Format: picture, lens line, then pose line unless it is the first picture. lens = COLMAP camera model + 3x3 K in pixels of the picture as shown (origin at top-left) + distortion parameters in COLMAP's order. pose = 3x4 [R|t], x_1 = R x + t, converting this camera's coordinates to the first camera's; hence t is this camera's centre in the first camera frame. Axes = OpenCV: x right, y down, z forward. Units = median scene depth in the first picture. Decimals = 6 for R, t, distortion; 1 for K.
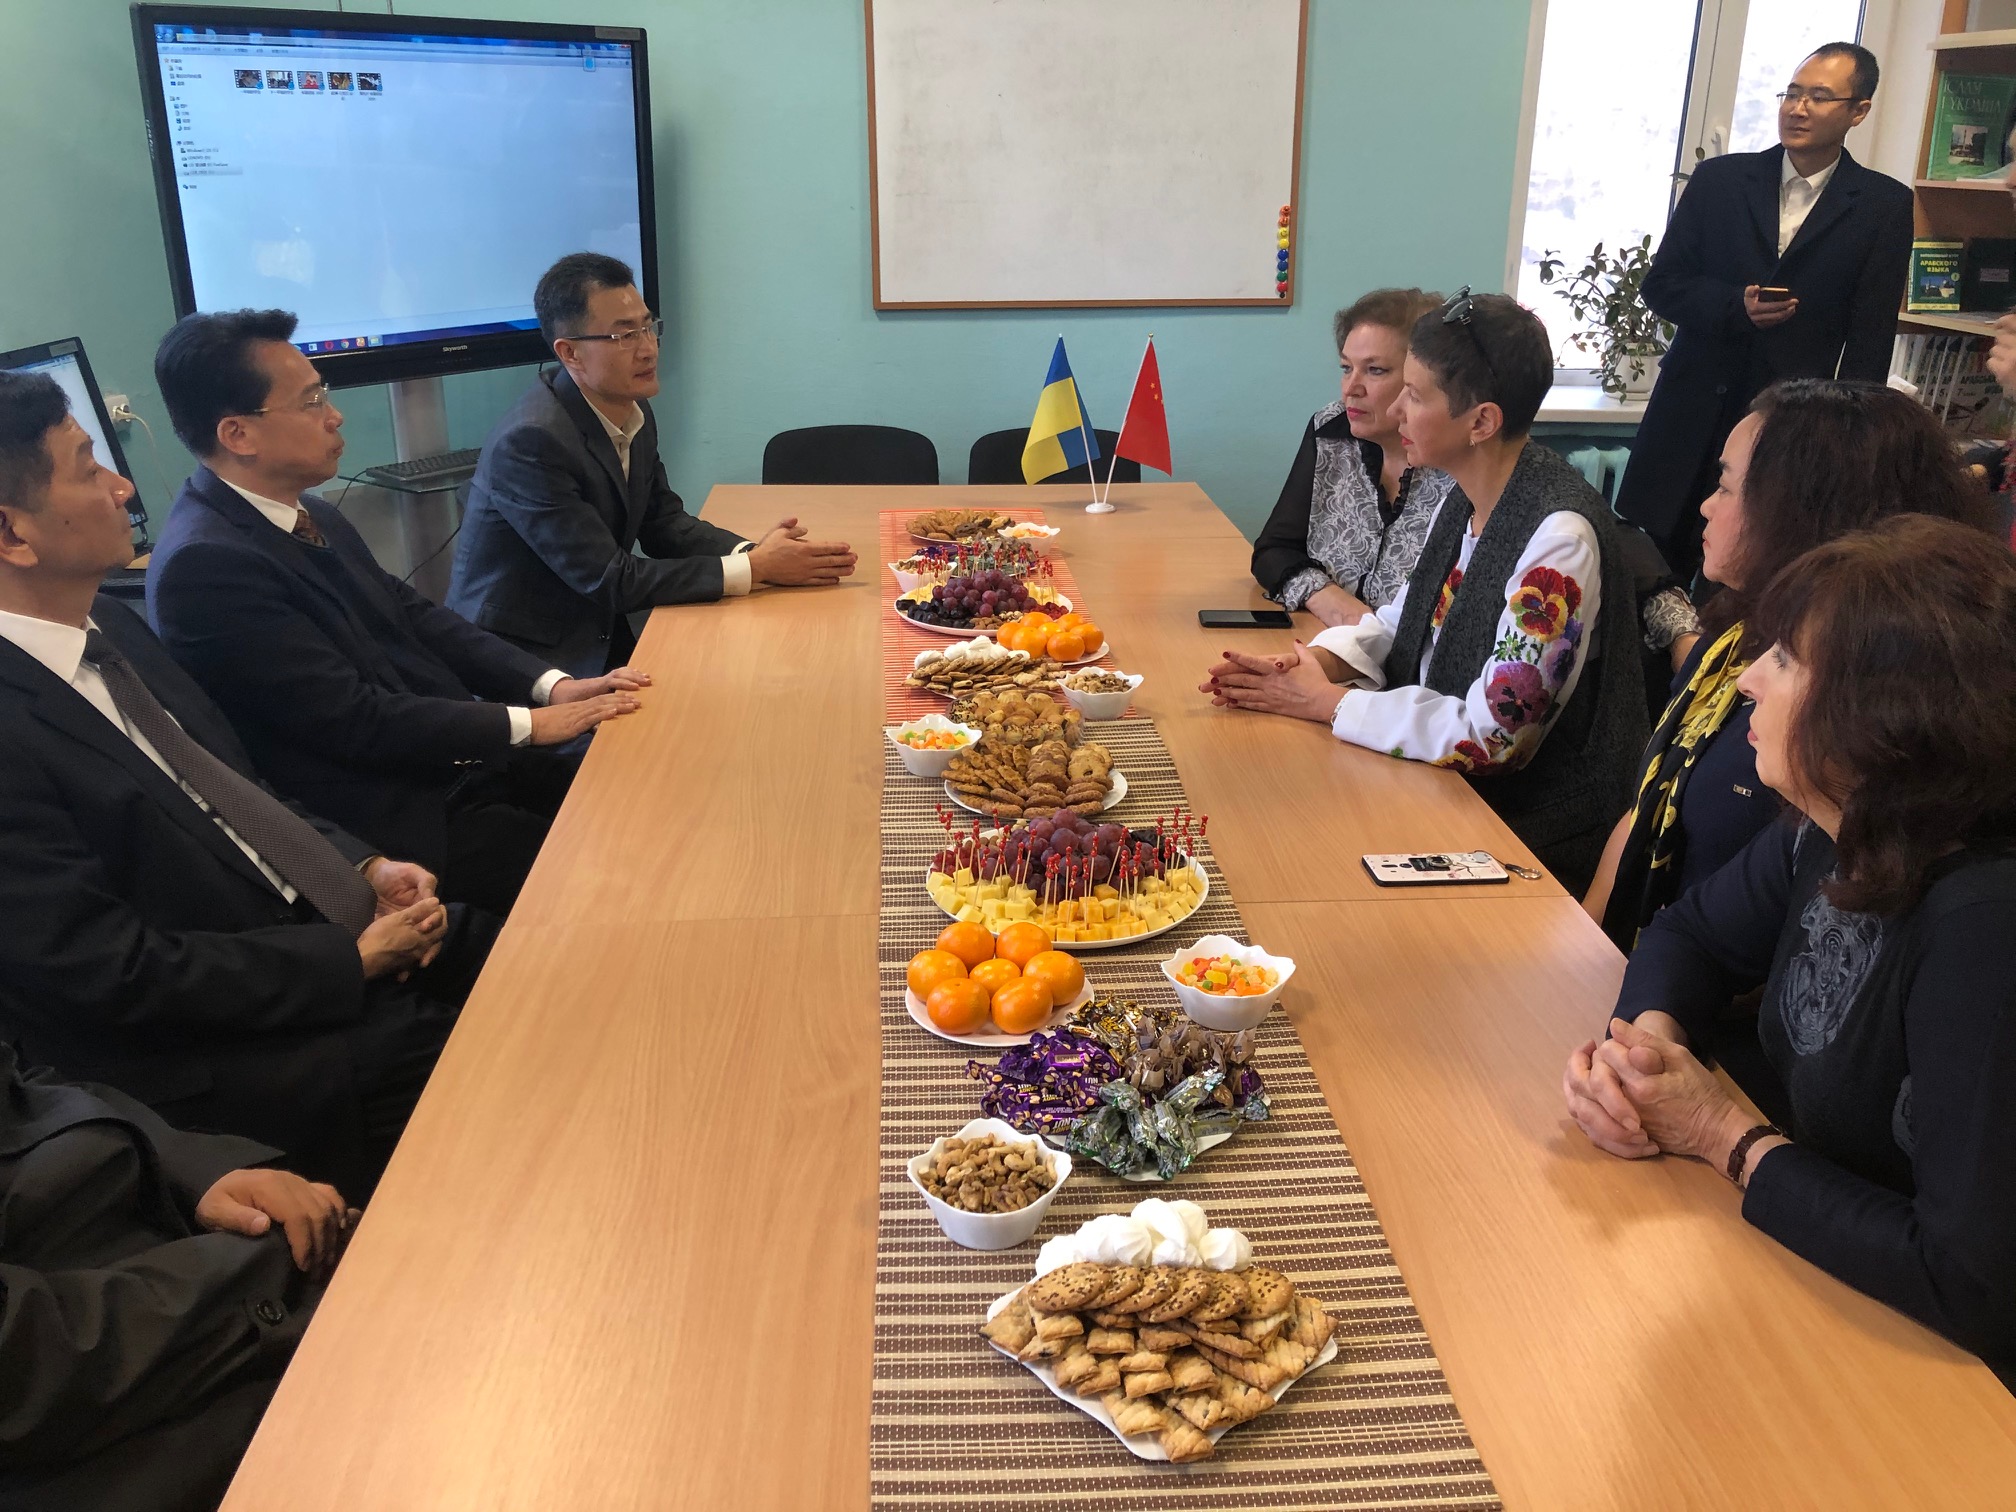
lens RADIAL K [[1678.1, 0, 1003.3], [0, 1678.1, 750.0], [0, 0, 1]] dist [0.061320, -0.007743]
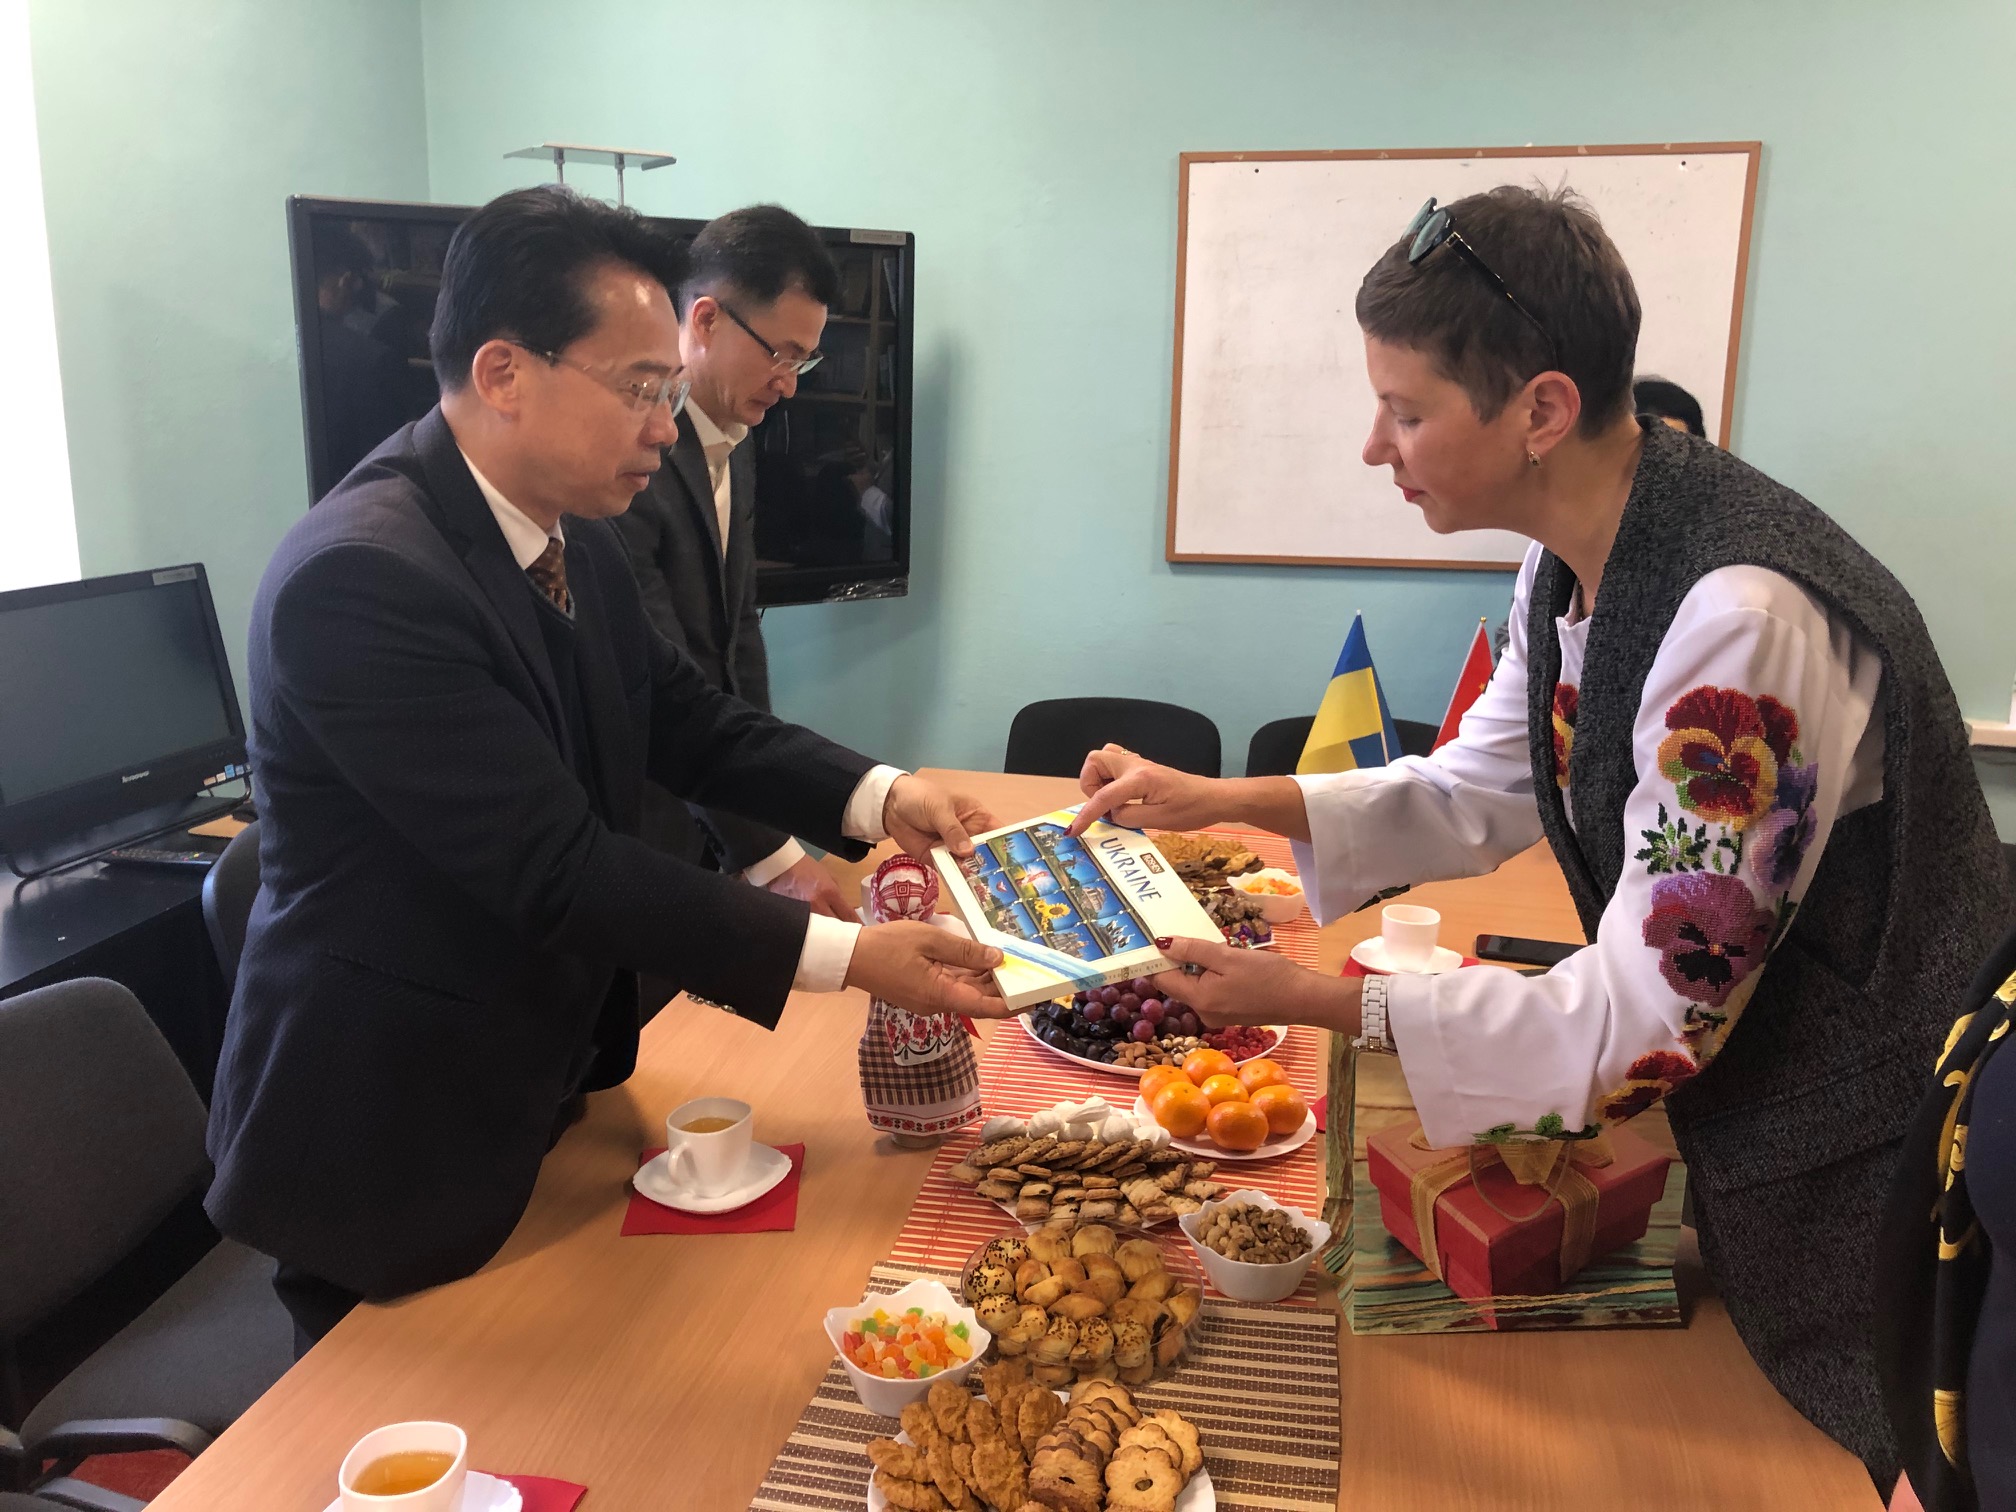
lens RADIAL K [[1678.1, 0, 1013.6], [0, 1678.1, 749.8], [0, 0, 1]] dist [0.061320, -0.007743]
pose [[0.967942, 0.072870, -0.240373, 0.098114], [-0.103649, 0.987591, -0.117986, -0.117980], [0.228793, 0.139118, 0.963483, 0.369411]]
